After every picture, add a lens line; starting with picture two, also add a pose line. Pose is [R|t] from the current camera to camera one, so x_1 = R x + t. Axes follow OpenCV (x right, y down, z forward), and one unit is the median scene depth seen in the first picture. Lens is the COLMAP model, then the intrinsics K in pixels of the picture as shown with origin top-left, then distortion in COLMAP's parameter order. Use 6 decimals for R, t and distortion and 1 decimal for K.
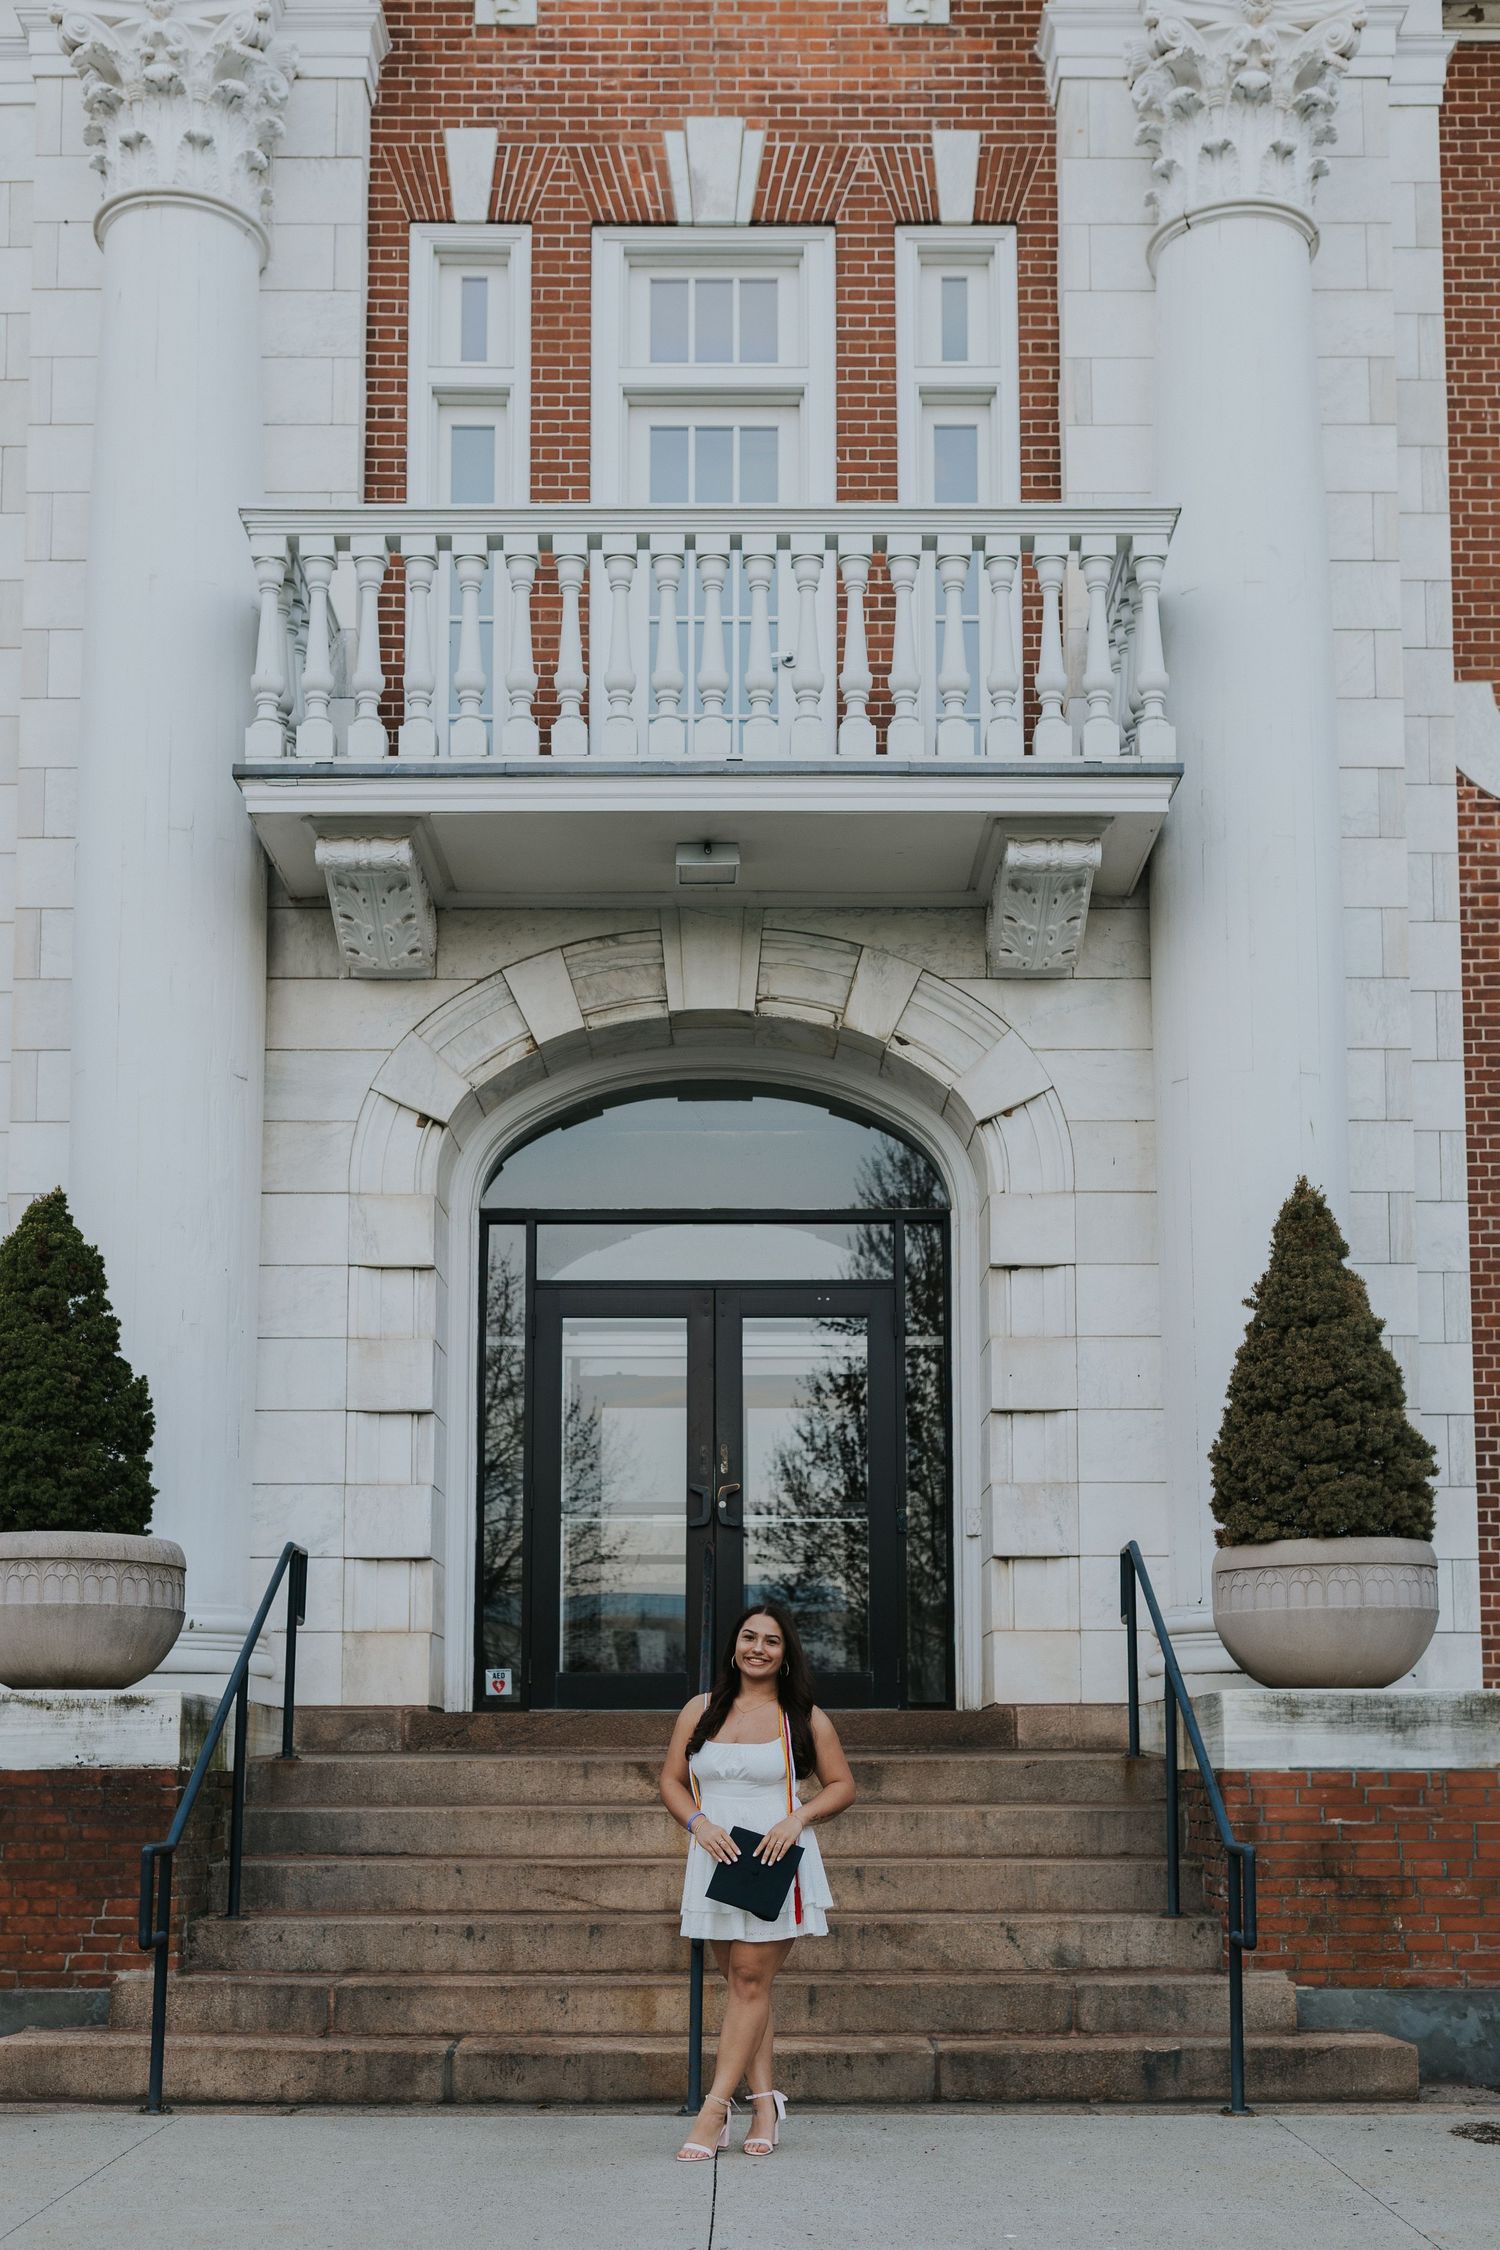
lens RADIAL K [[5989.4, 0, 750.0], [0, 5989.4, 1125.0], [0, 0, 1]] dist [-0.090988, -0.524789]
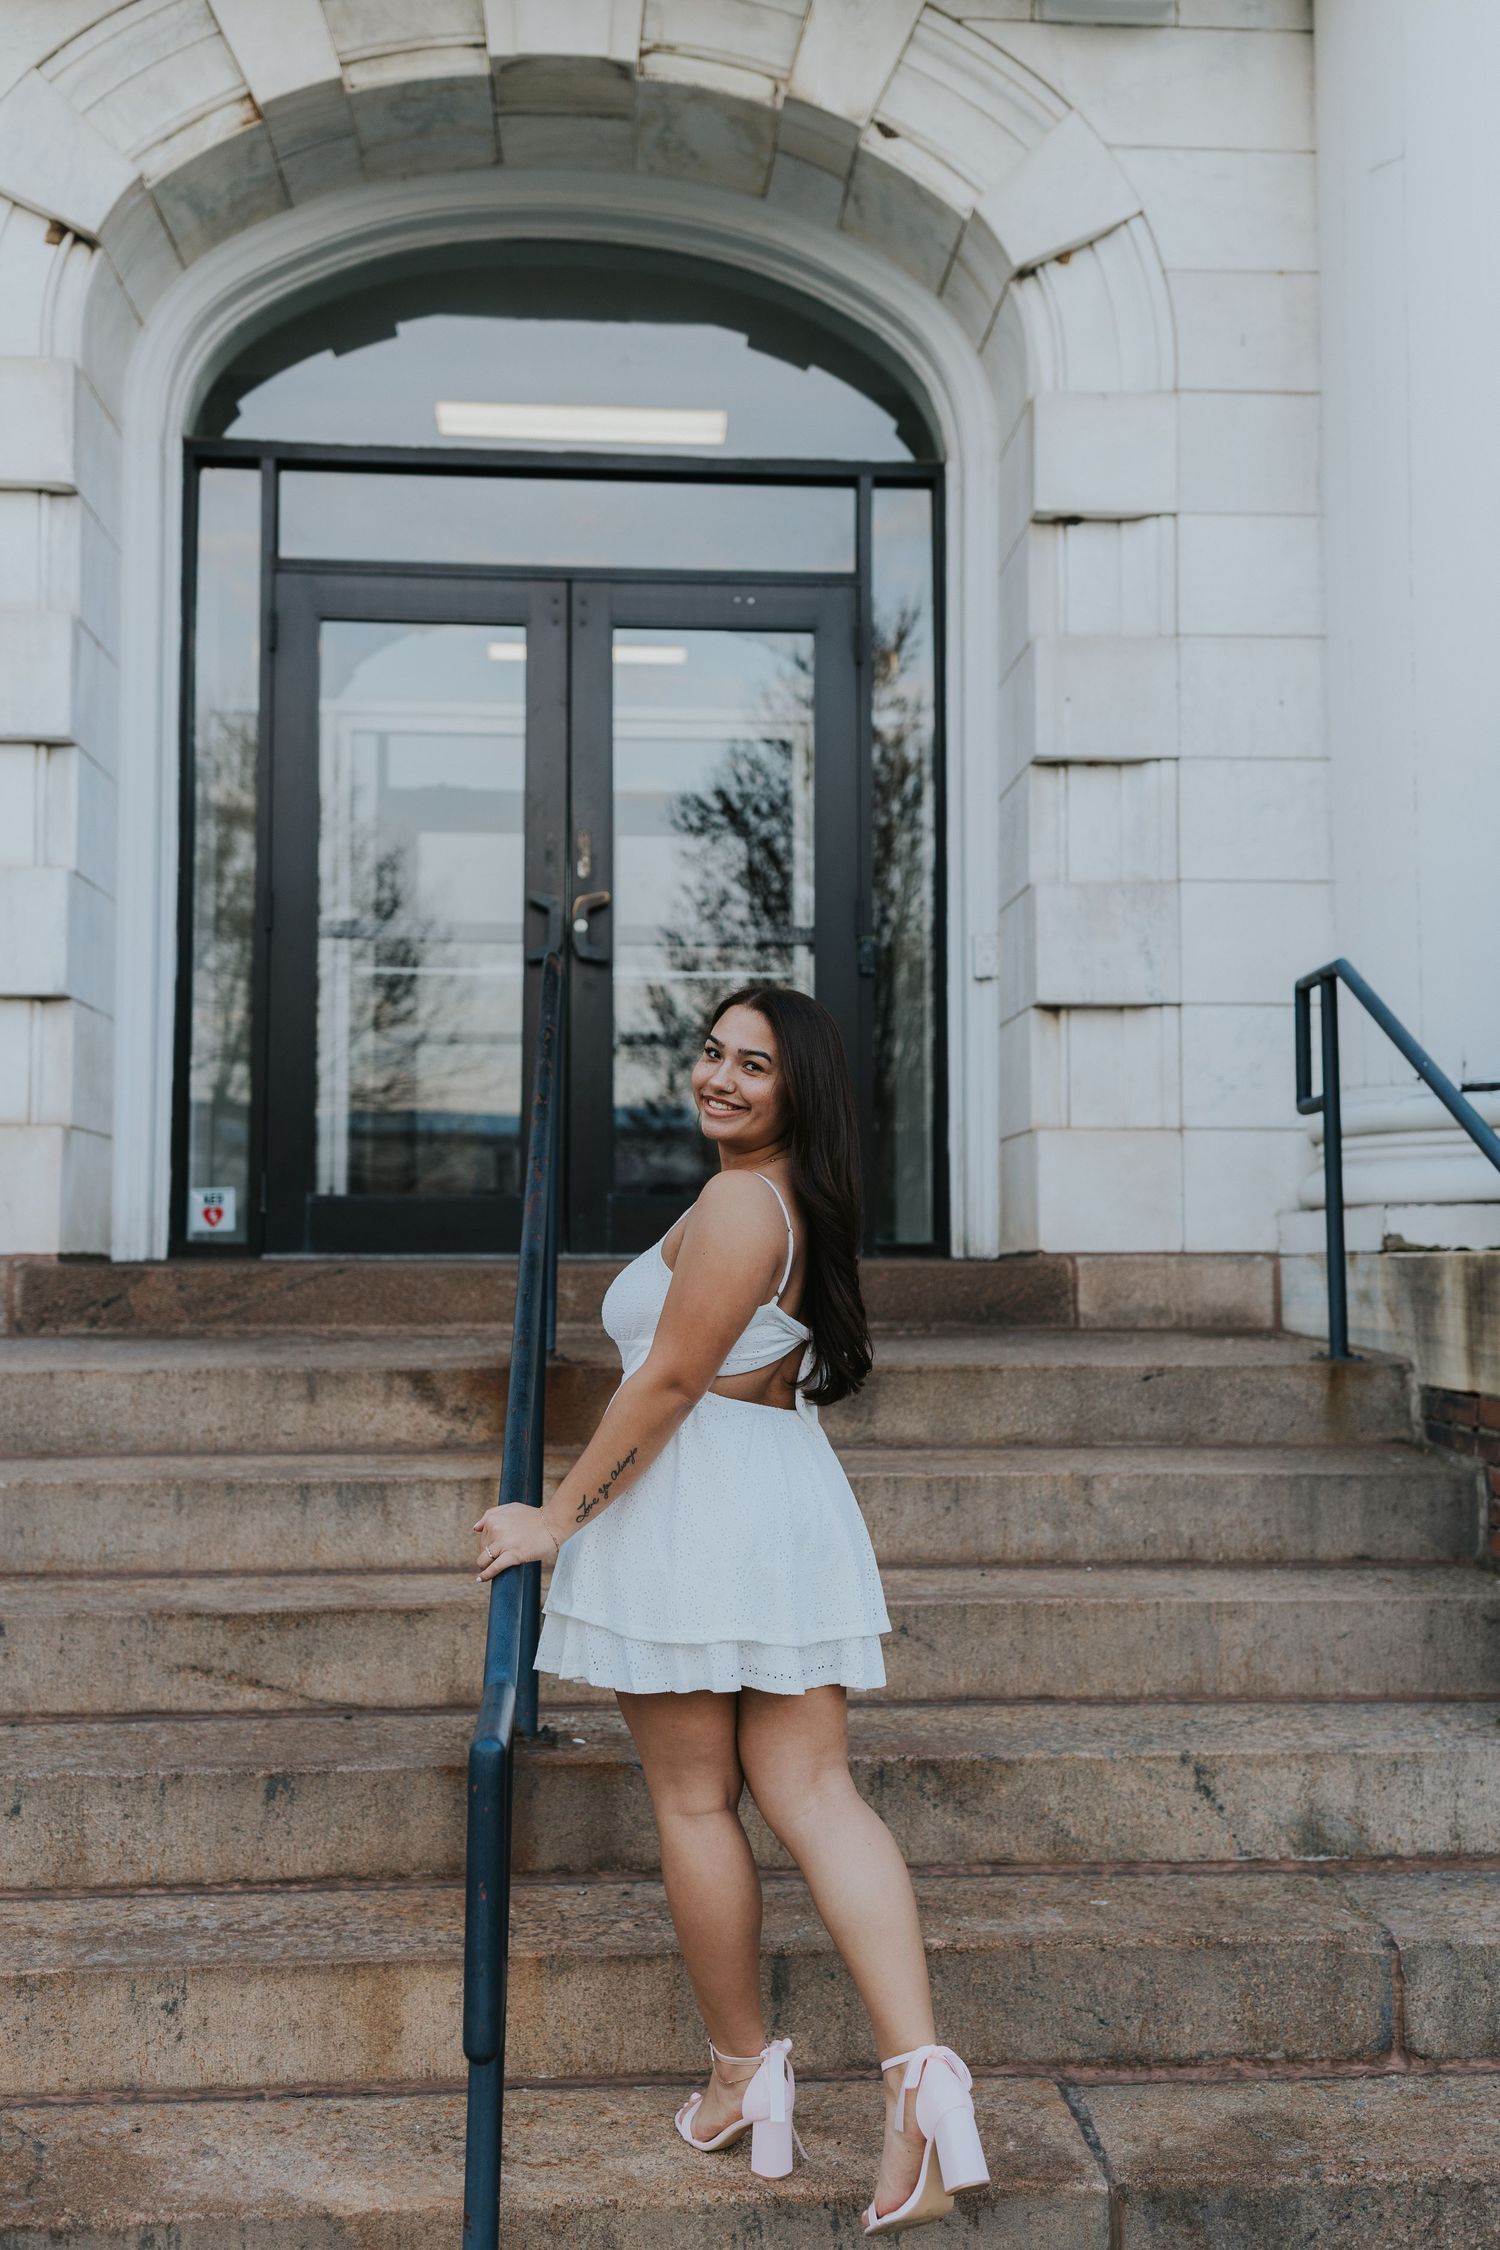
lens RADIAL K [[2269.1, 0, 752.6], [0, 2269.1, 1183.7], [0, 0, 1]] dist [0.028727, -0.011126]
pose [[0.997959, 0.004369, 0.063701, -0.001806], [-0.010297, 0.995609, 0.093037, 0.072366], [-0.063015, -0.093503, 0.993623, 0.811977]]
